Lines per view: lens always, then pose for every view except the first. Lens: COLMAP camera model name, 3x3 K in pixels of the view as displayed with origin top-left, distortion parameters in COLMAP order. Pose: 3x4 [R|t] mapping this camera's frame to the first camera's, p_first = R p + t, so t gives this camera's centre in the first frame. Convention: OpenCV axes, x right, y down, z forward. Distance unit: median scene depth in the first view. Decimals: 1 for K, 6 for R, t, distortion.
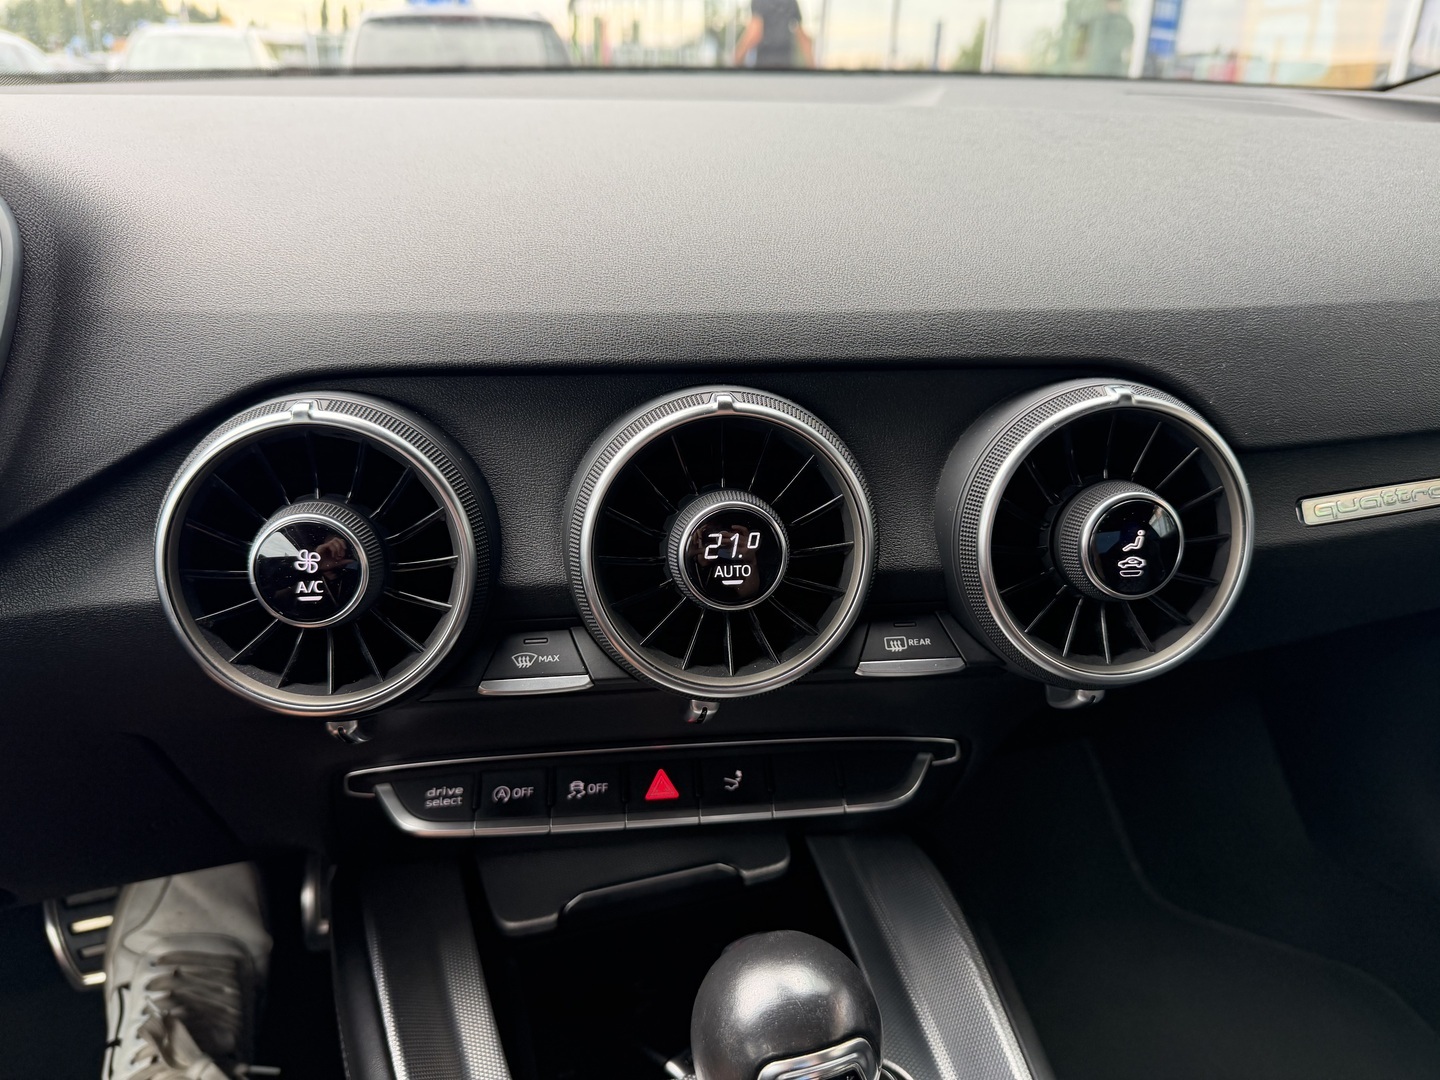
lens RADIAL K [[978.6, 0, 722.7], [0, 978.6, 476.5], [0, 0, 1]] dist [-0.002198, -0.002098]
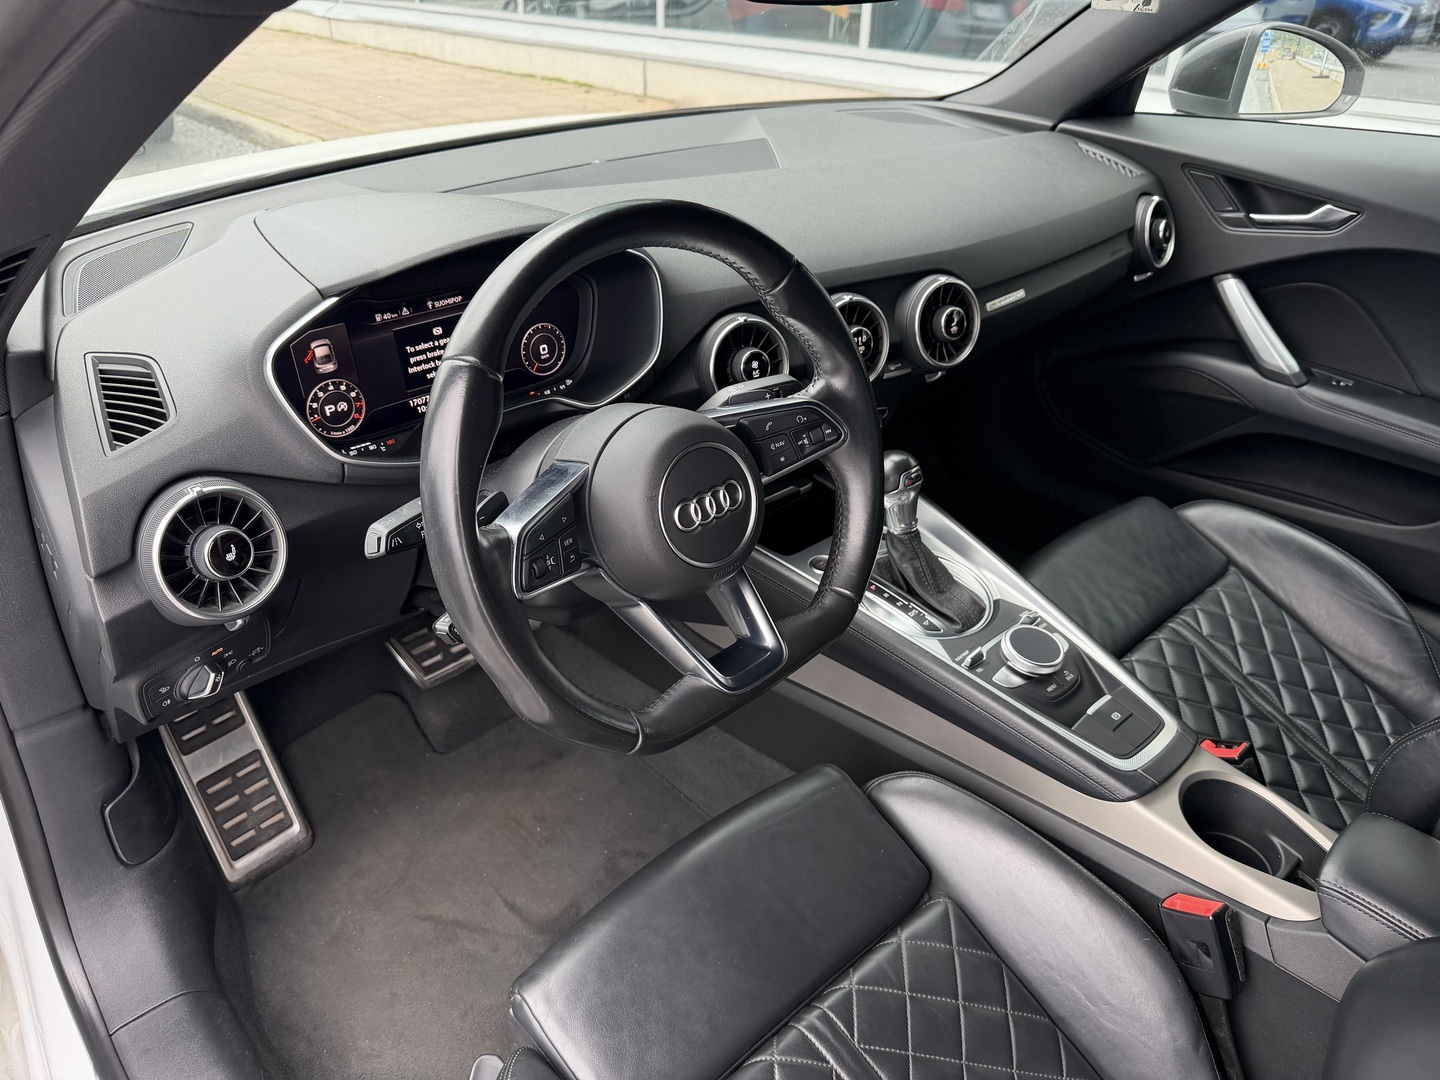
lens RADIAL K [[1029.2, 0, 720.0], [0, 1029.2, 540.0], [0, 0, 1]] dist [-0.000467, -0.030106]
pose [[0.901568, -0.218797, 0.373235, -1.741742], [0.158064, 0.969636, 0.186605, 0.011264], [-0.402730, -0.109241, 0.908776, -1.911276]]
